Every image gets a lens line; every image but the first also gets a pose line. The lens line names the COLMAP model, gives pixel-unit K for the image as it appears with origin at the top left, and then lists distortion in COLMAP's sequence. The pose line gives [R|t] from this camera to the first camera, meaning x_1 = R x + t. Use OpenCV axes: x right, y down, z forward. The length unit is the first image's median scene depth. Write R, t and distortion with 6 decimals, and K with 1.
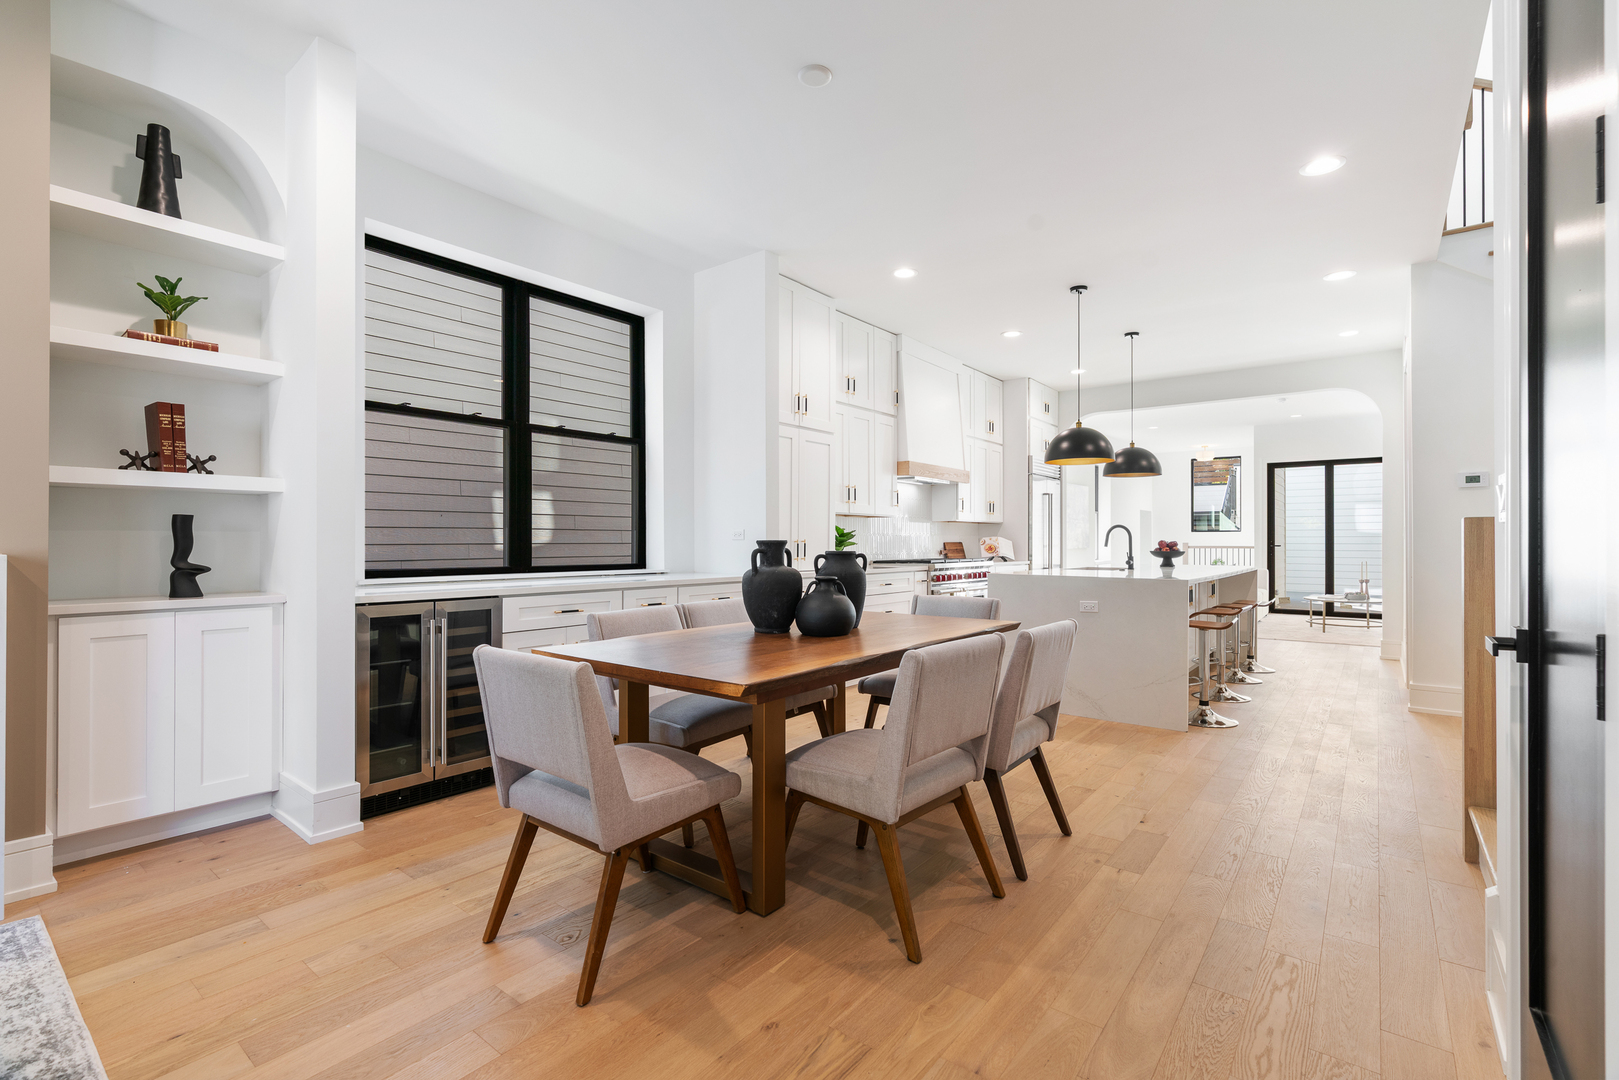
lens RADIAL K [[726.7, 0, 813.9], [0, 726.7, 540.9], [0, 0, 1]] dist [-0.011674, 0.004400]
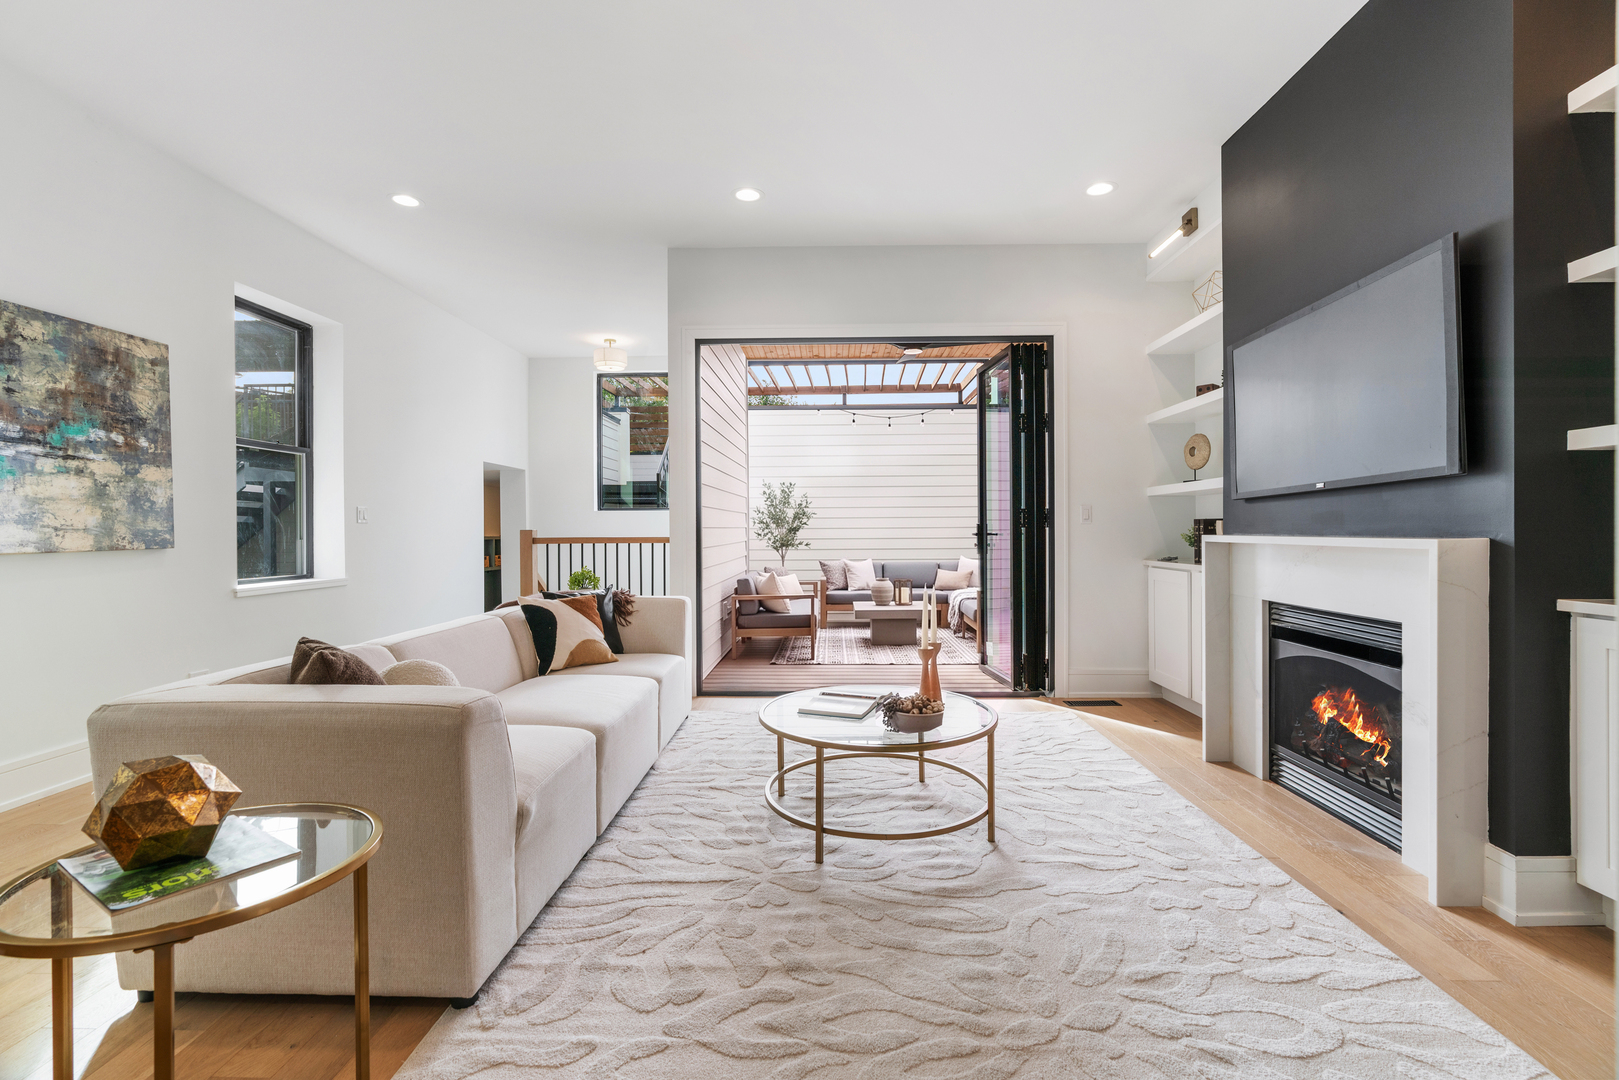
lens RADIAL K [[726.7, 0, 816.8], [0, 726.7, 532.5], [0, 0, 1]] dist [-0.011674, 0.004400]
pose [[0.801473, -0.007010, 0.597990, 0.939829], [0.006052, 0.999975, 0.003612, 0.007636], [-0.598001, 0.000724, 0.801495, 1.356088]]
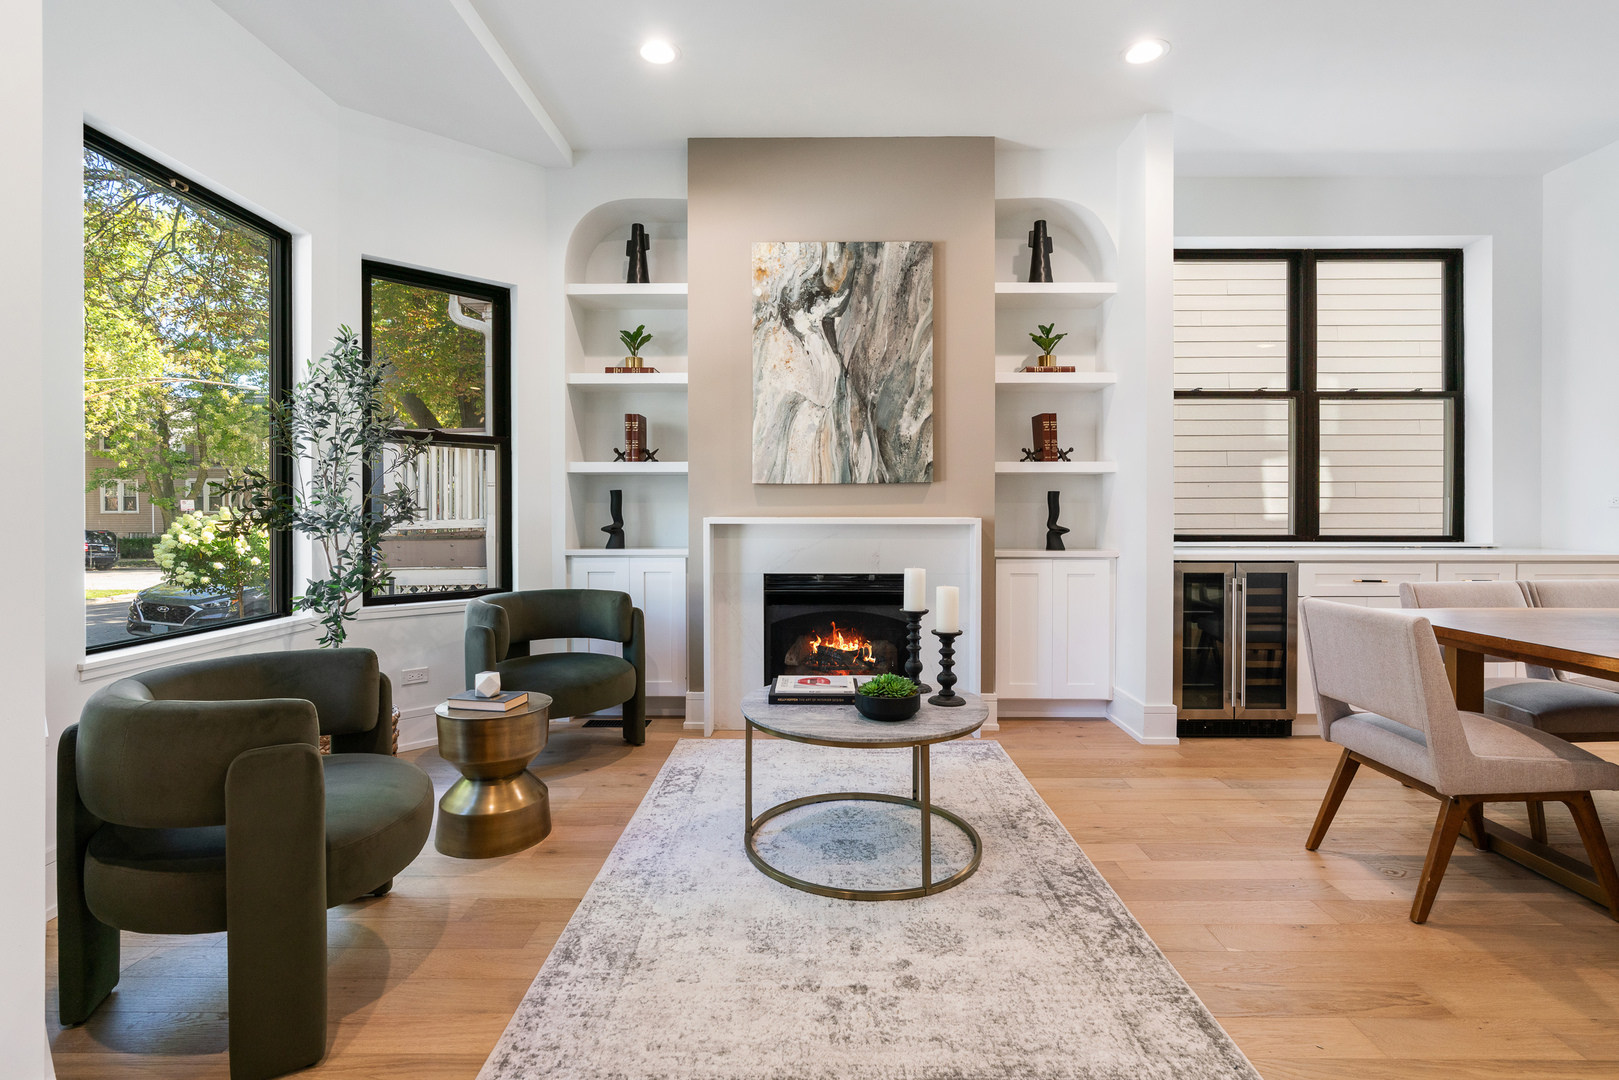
lens RADIAL K [[767.8, 0, 813.9], [0, 767.8, 519.0], [0, 0, 1]] dist [-0.007497, 0.004392]
pose [[0.610845, 0.005920, -0.791728, 0.014330], [0.001330, 0.999963, 0.008502, 0.002449], [0.791749, -0.006246, 0.610814, -0.152525]]
